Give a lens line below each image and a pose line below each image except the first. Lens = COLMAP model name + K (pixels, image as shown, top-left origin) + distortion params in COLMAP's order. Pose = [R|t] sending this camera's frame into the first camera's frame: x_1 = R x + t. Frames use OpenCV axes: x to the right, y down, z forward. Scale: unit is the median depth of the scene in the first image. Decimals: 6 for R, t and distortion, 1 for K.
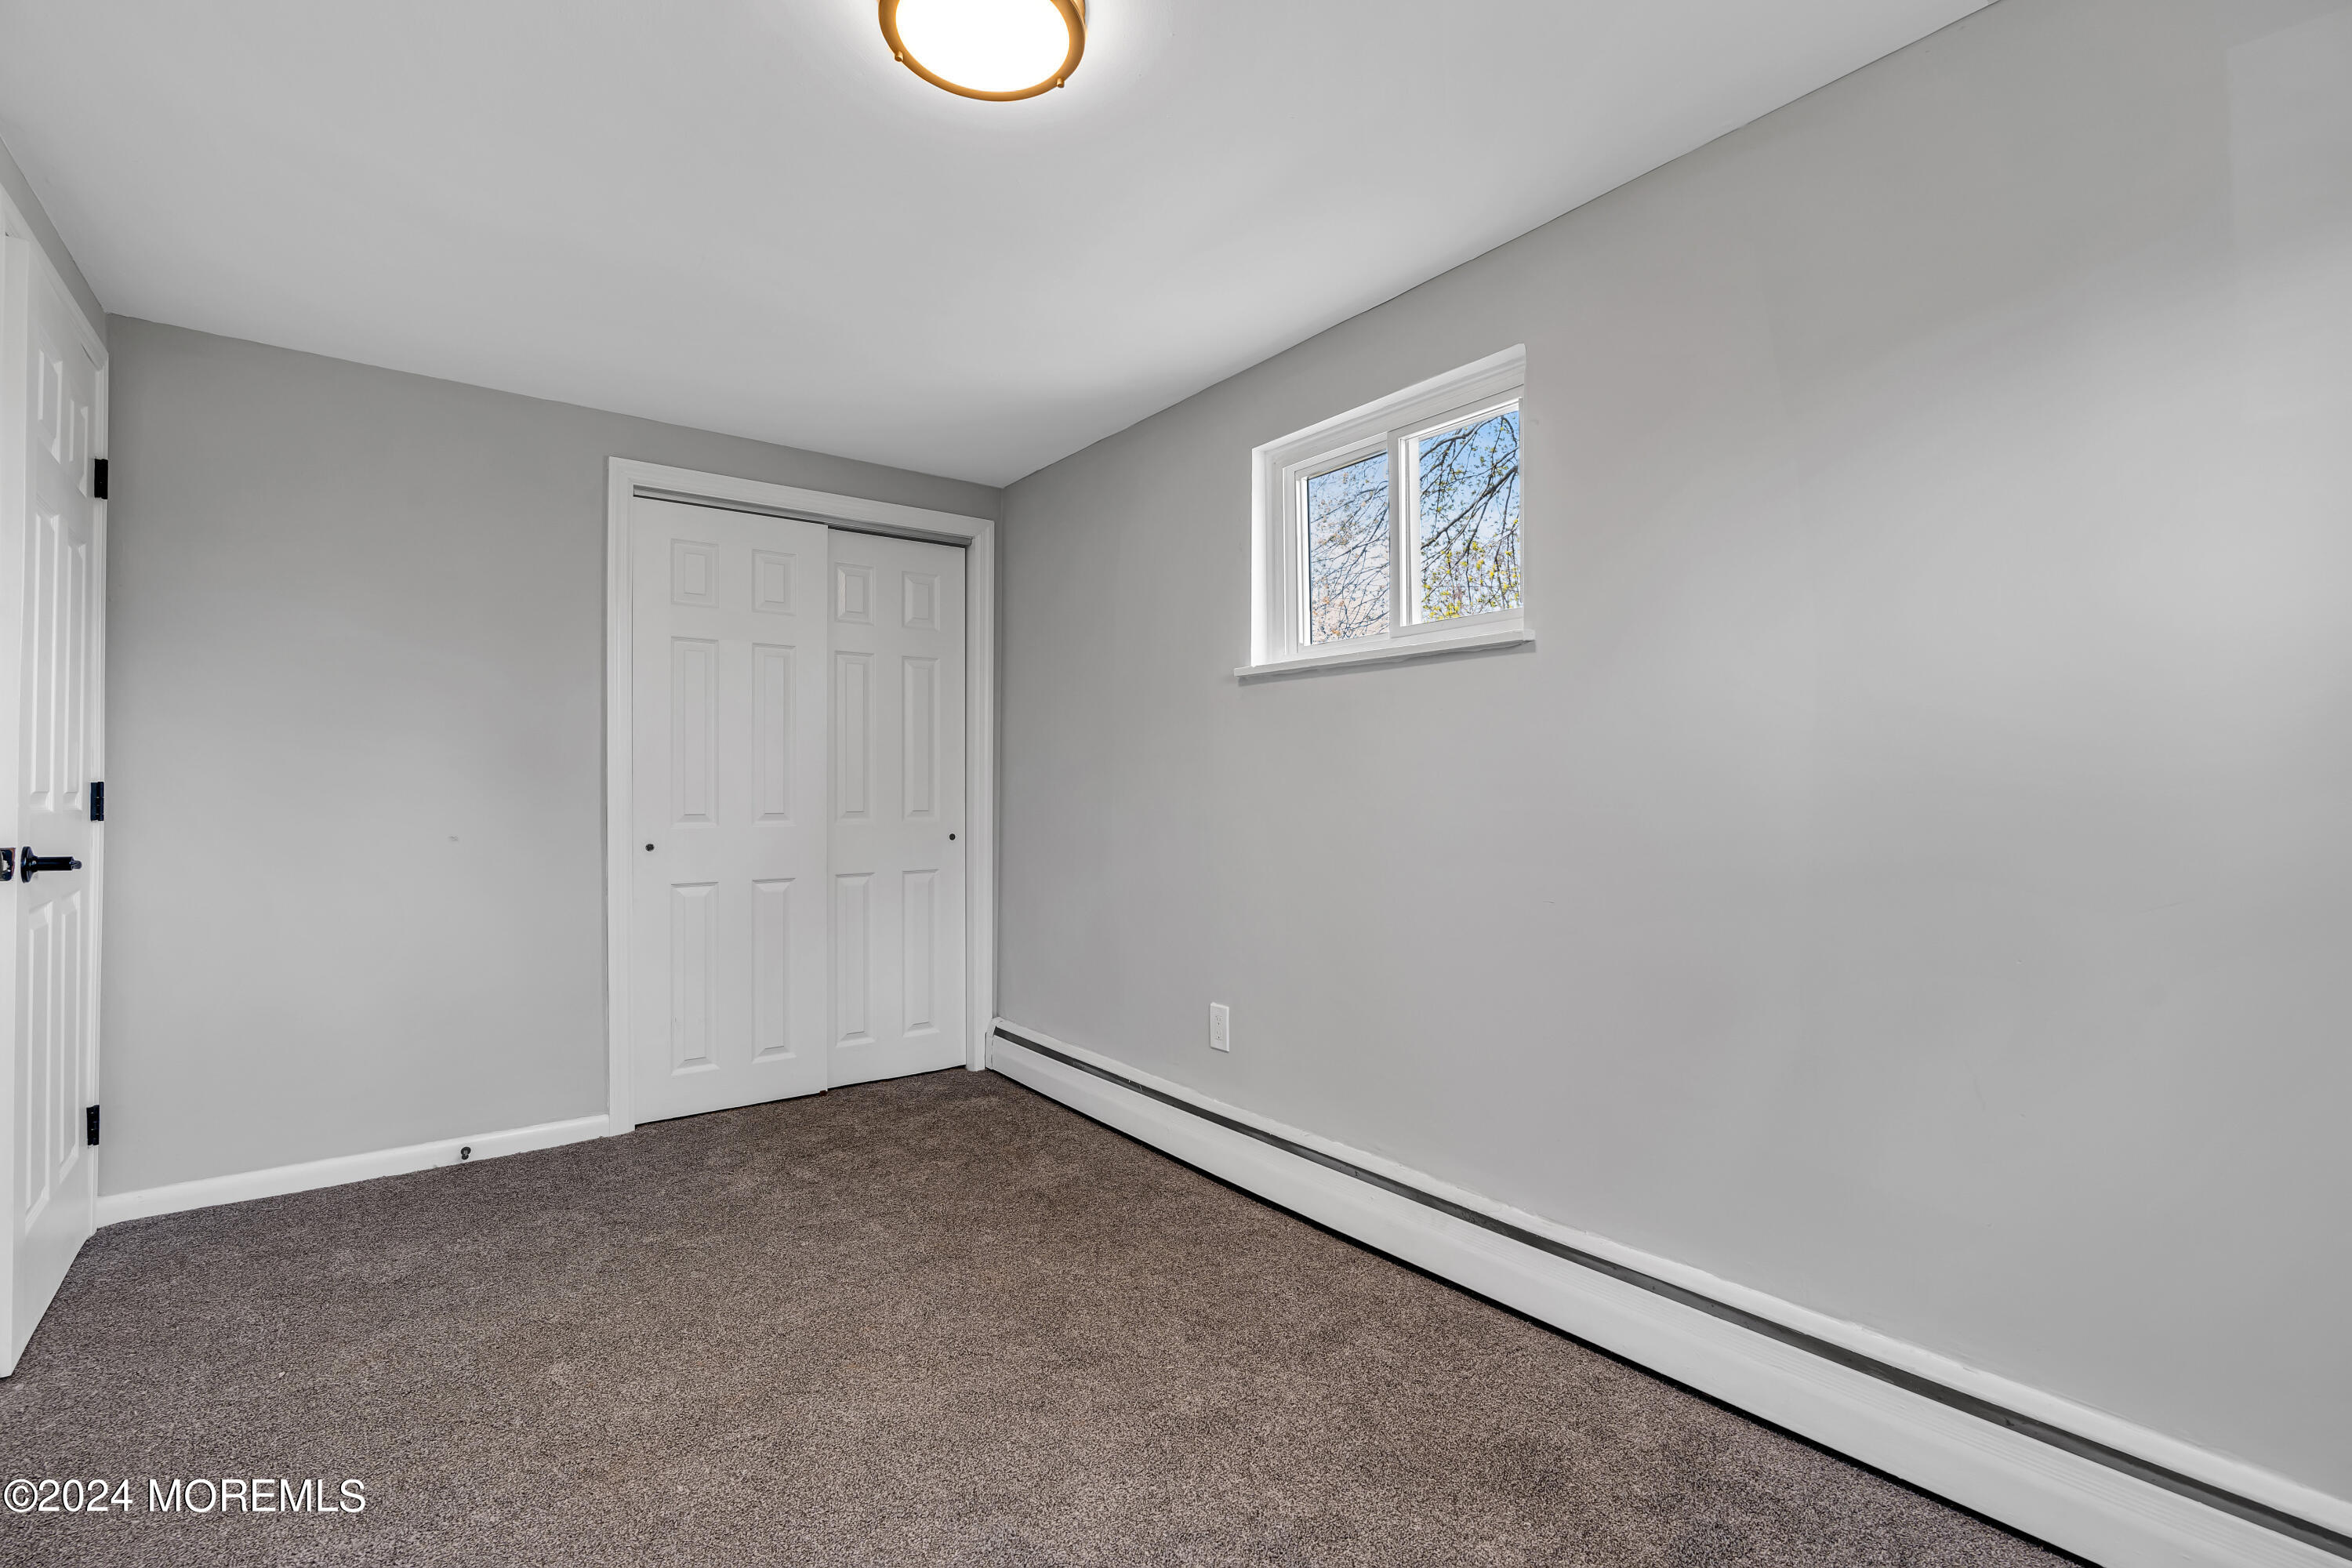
lens RADIAL K [[1055.8, 0, 1180.4], [0, 1055.8, 788.6], [0, 0, 1]] dist [-0.005803, 0.000896]
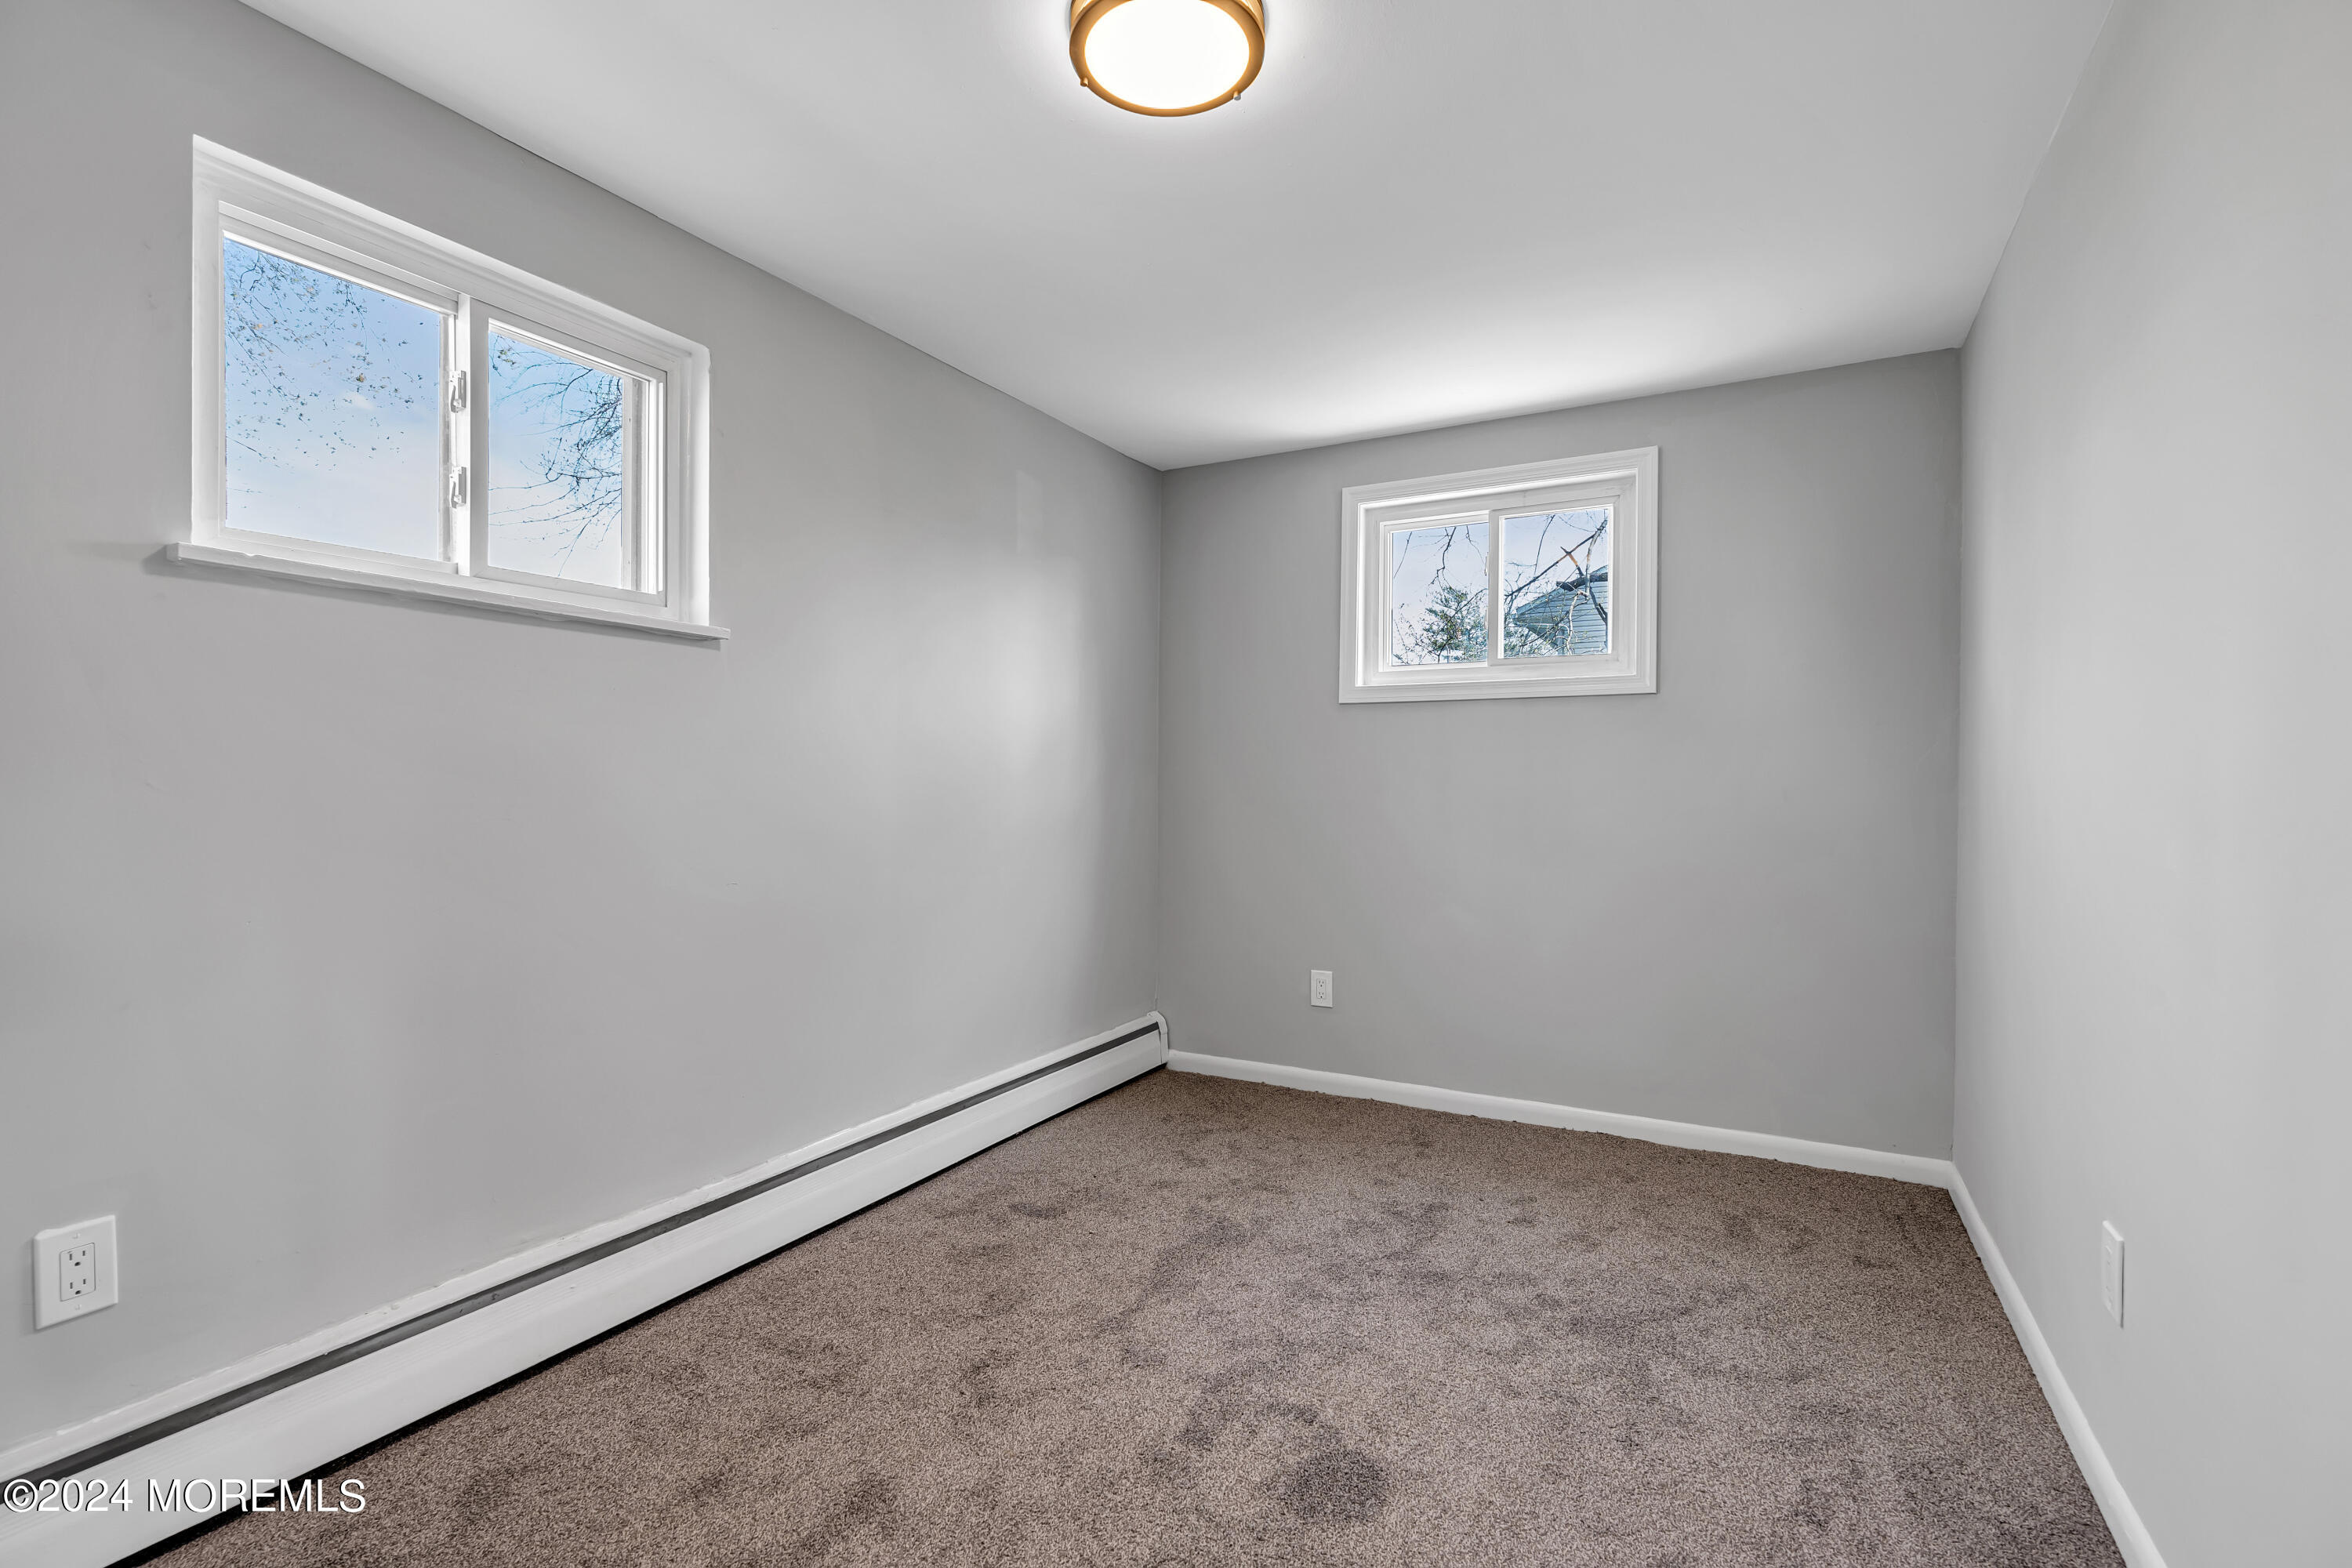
lens RADIAL K [[1055.8, 0, 1180.4], [0, 1055.8, 788.6], [0, 0, 1]] dist [-0.005803, 0.000896]
pose [[-0.399877, -0.013868, 0.916464, -0.824660], [-0.013919, 0.999862, 0.009057, -0.006776], [-0.916463, -0.009135, -0.400015, 1.011333]]
